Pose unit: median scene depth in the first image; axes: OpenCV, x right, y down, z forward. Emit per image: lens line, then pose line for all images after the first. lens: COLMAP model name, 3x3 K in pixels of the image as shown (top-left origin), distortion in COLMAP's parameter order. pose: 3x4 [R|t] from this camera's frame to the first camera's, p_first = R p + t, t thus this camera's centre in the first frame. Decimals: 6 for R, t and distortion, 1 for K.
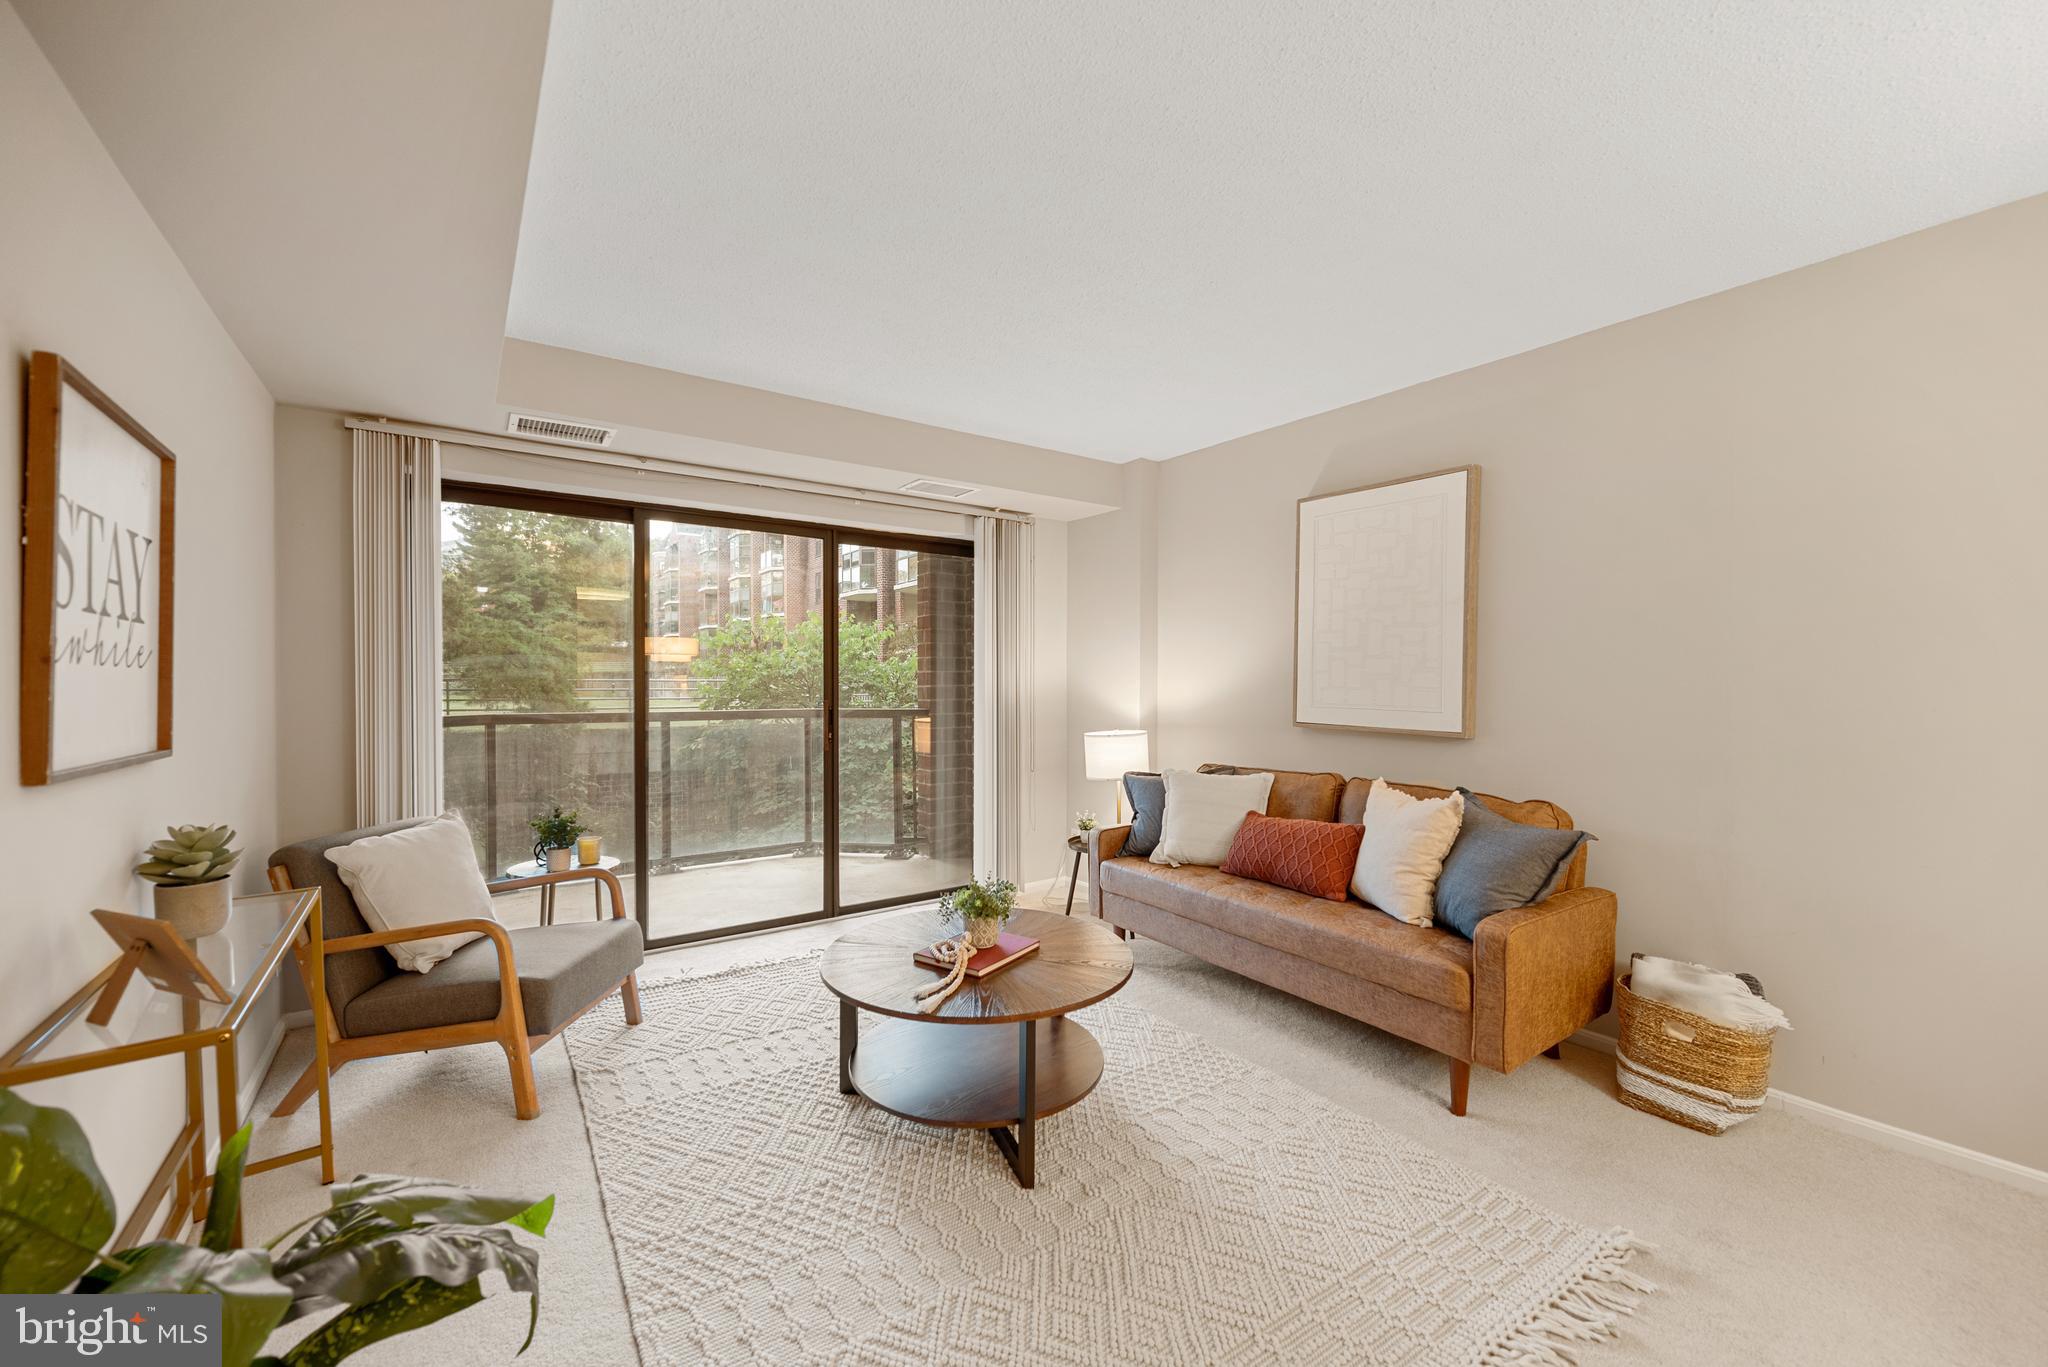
lens RADIAL K [[804.5, 0, 1021.6], [0, 804.5, 692.9], [0, 0, 1]] dist [-0.000999, 0.000406]
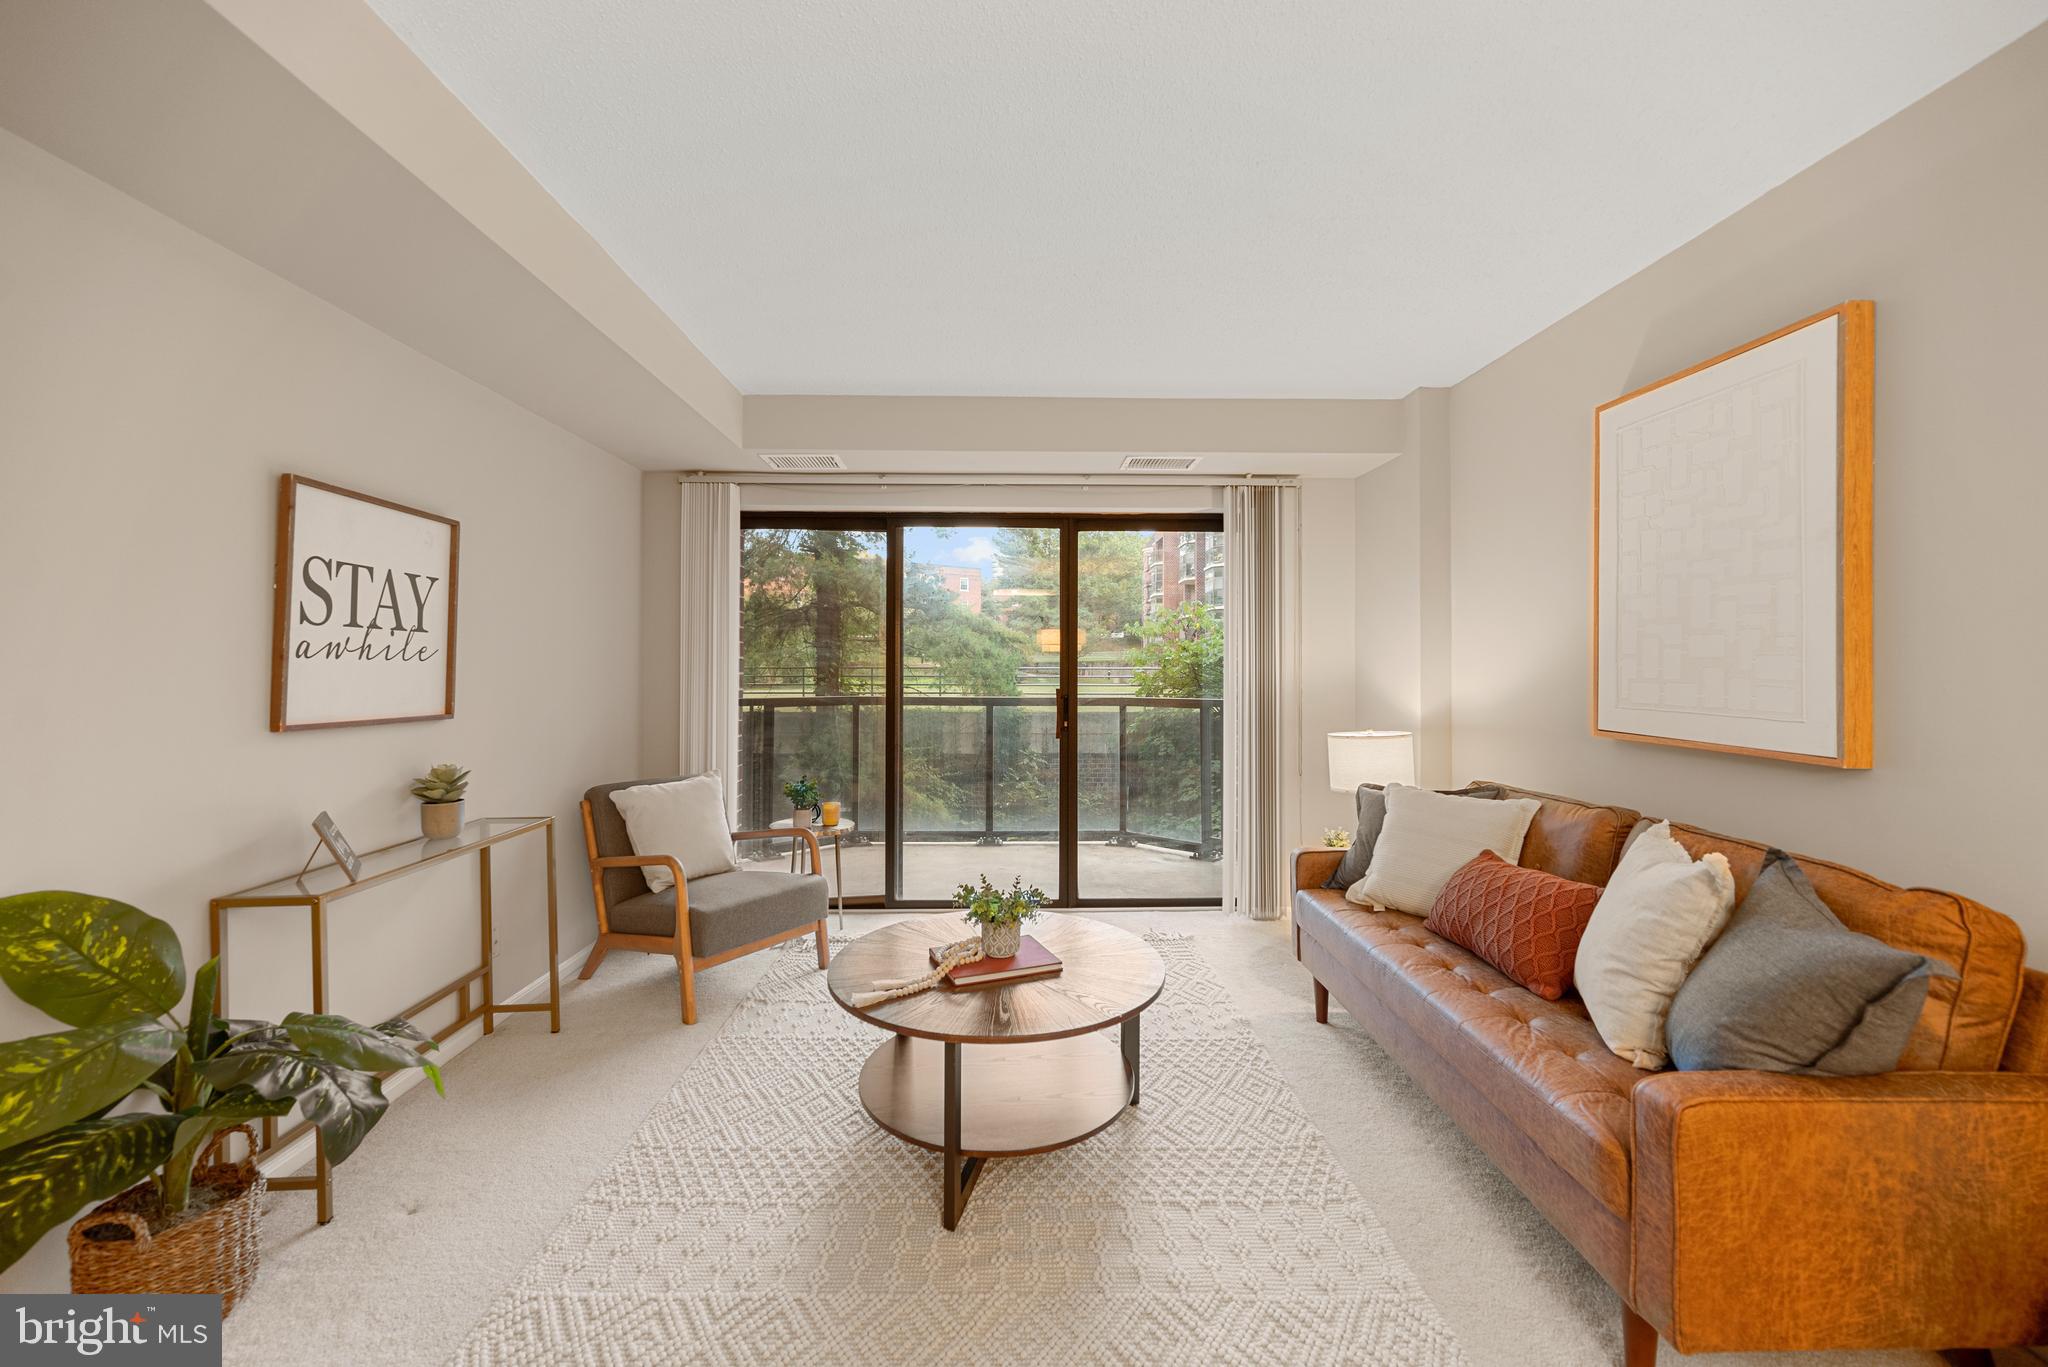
lens RADIAL K [[820.2, 0, 1020.7], [0, 820.2, 659.2], [0, 0, 1]] dist [-0.000526, -0.000051]
pose [[0.829482, -0.006698, -0.558493, 0.435250], [-0.008233, 0.999673, -0.024217, -0.003126], [0.558473, 0.024686, 0.829155, 0.191758]]
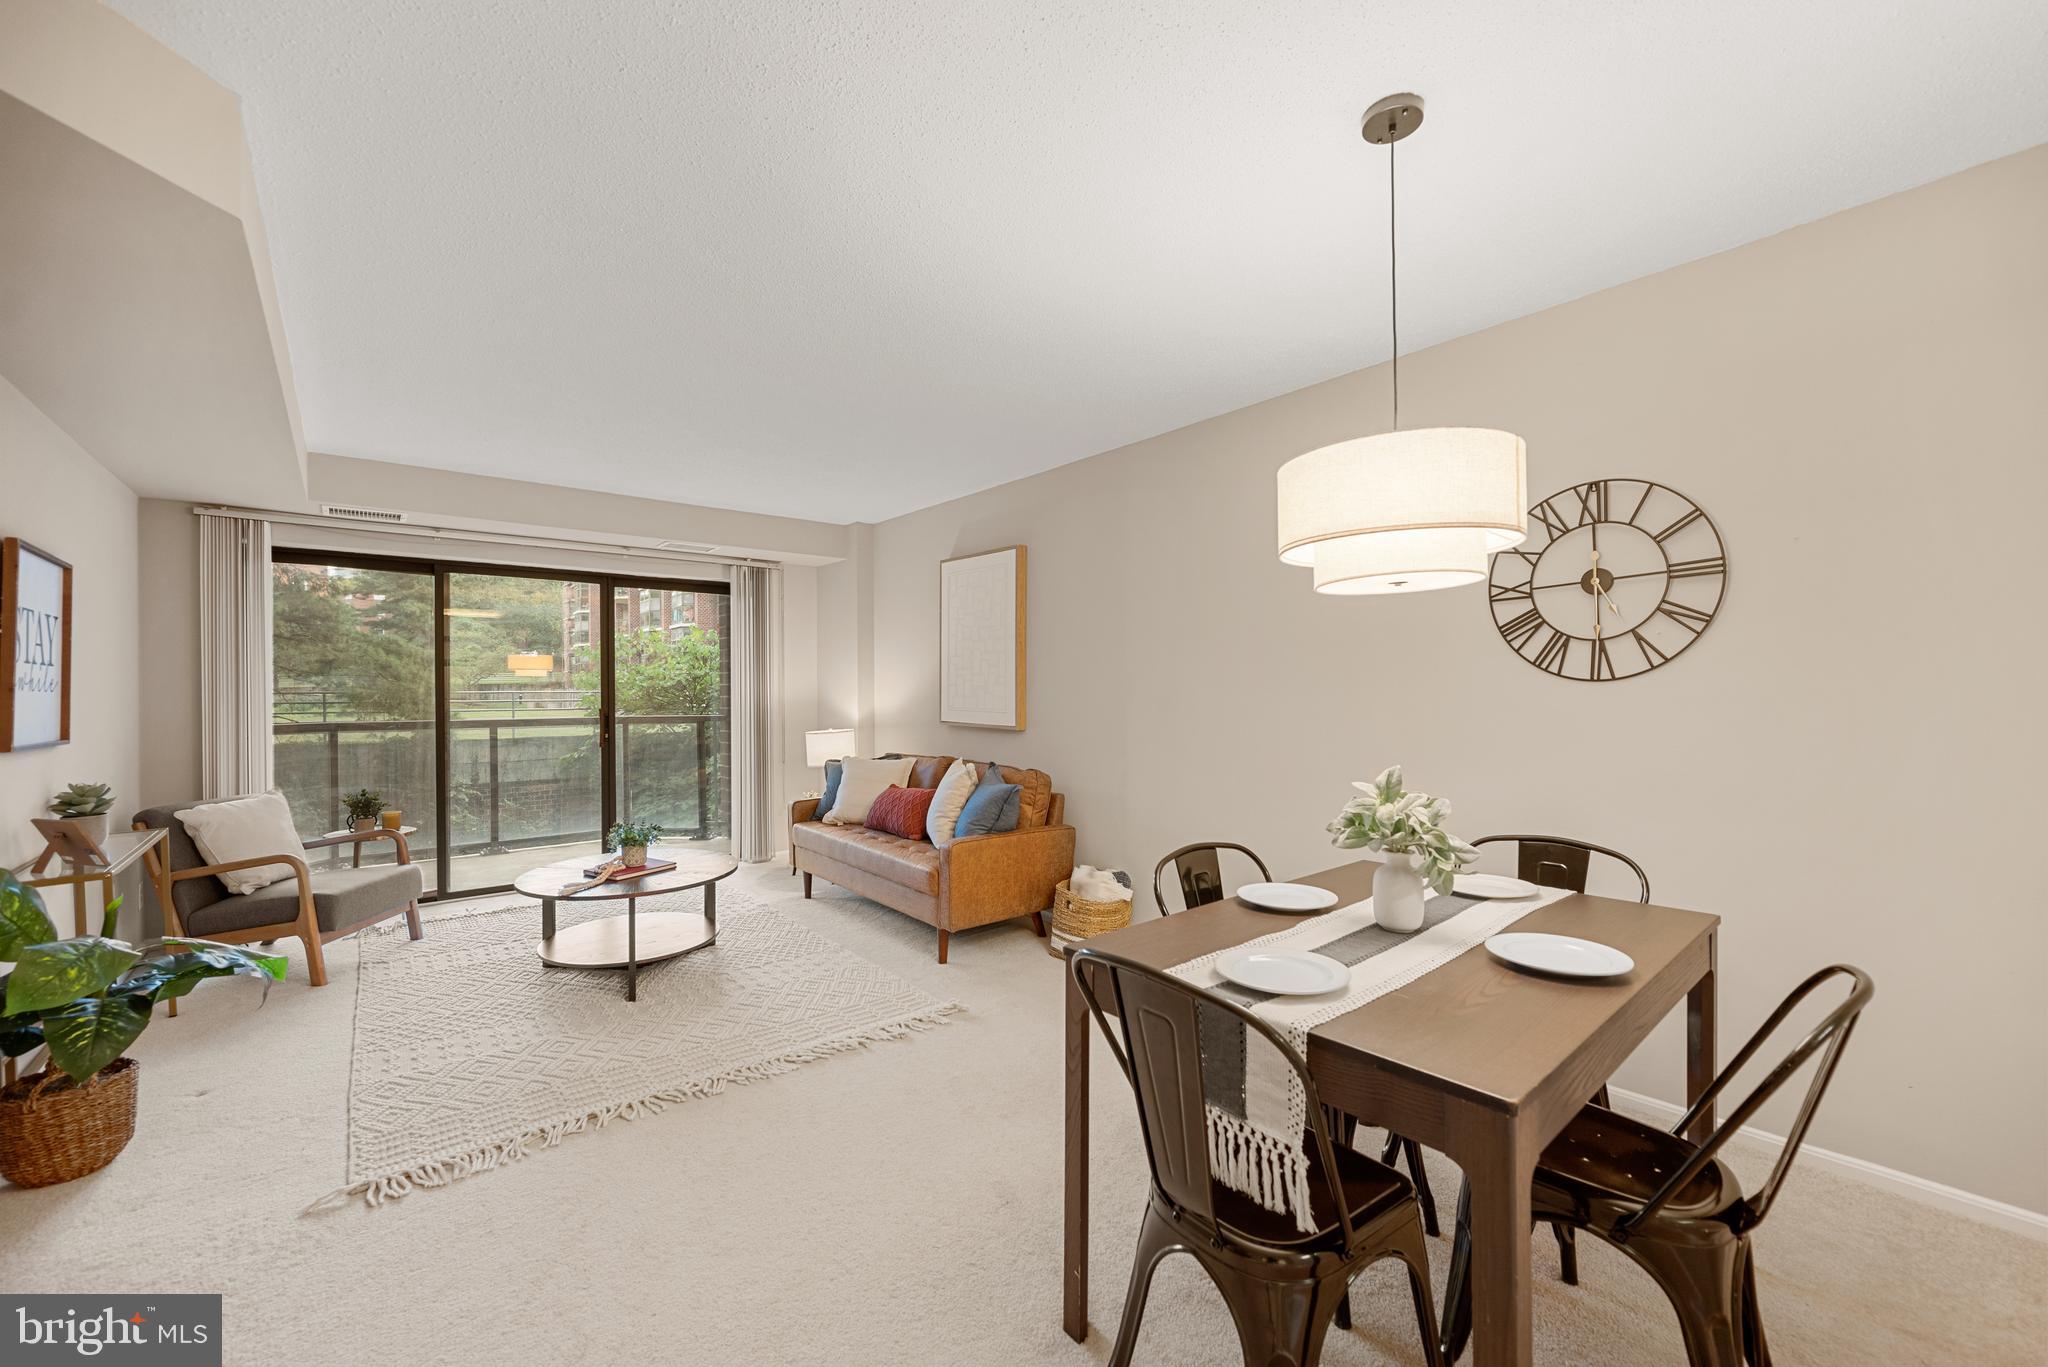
lens RADIAL K [[804.5, 0, 1021.6], [0, 804.5, 692.9], [0, 0, 1]] dist [-0.000999, 0.000406]
pose [[0.996717, -0.007647, 0.080606, 0.494619], [0.008397, 0.999925, -0.008971, 0.002266], [-0.080531, 0.009618, 0.996706, -0.522303]]
